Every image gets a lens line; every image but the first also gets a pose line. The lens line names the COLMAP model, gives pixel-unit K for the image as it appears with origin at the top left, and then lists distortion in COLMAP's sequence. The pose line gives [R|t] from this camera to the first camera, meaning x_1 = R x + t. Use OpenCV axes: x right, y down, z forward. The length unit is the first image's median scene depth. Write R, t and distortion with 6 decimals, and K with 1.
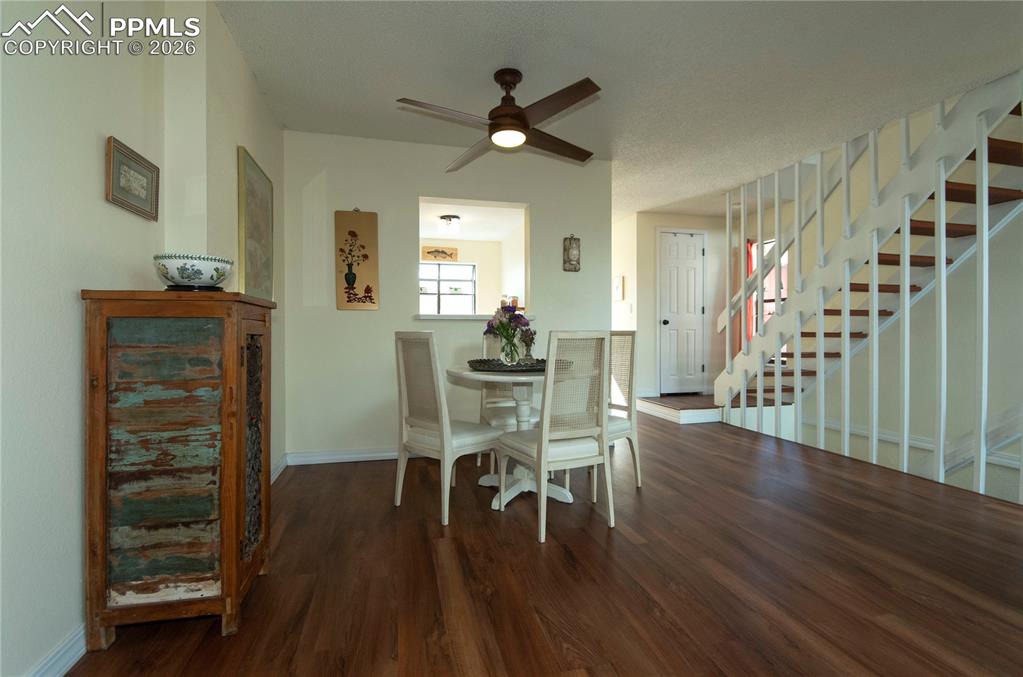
lens RADIAL K [[476.9, 0, 533.3], [0, 476.9, 333.5], [0, 0, 1]] dist [-0.000039, -0.000373]
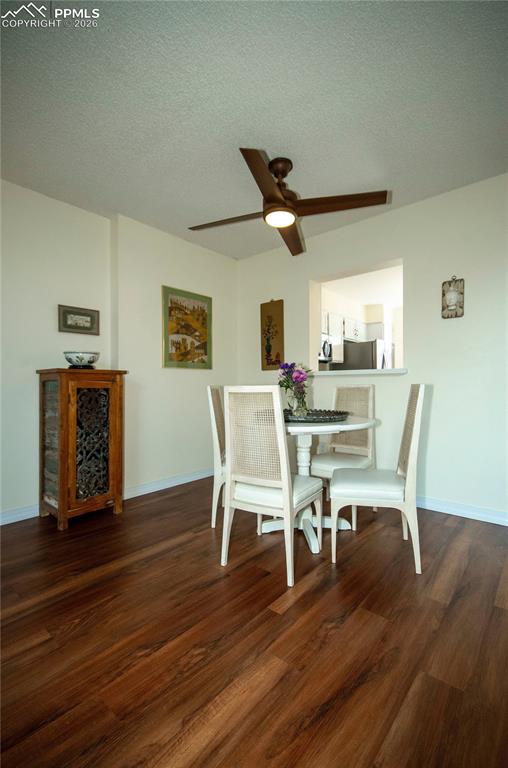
lens RADIAL K [[358.0, 0, 249.3], [0, 358.0, 382.9], [0, 0, 1]] dist [-0.000039, -0.000373]
pose [[0.545504, -0.009350, -0.838056, 1.048126], [0.000762, 0.999943, -0.010660, -0.001594], [0.838108, 0.005177, 0.545480, 0.757366]]
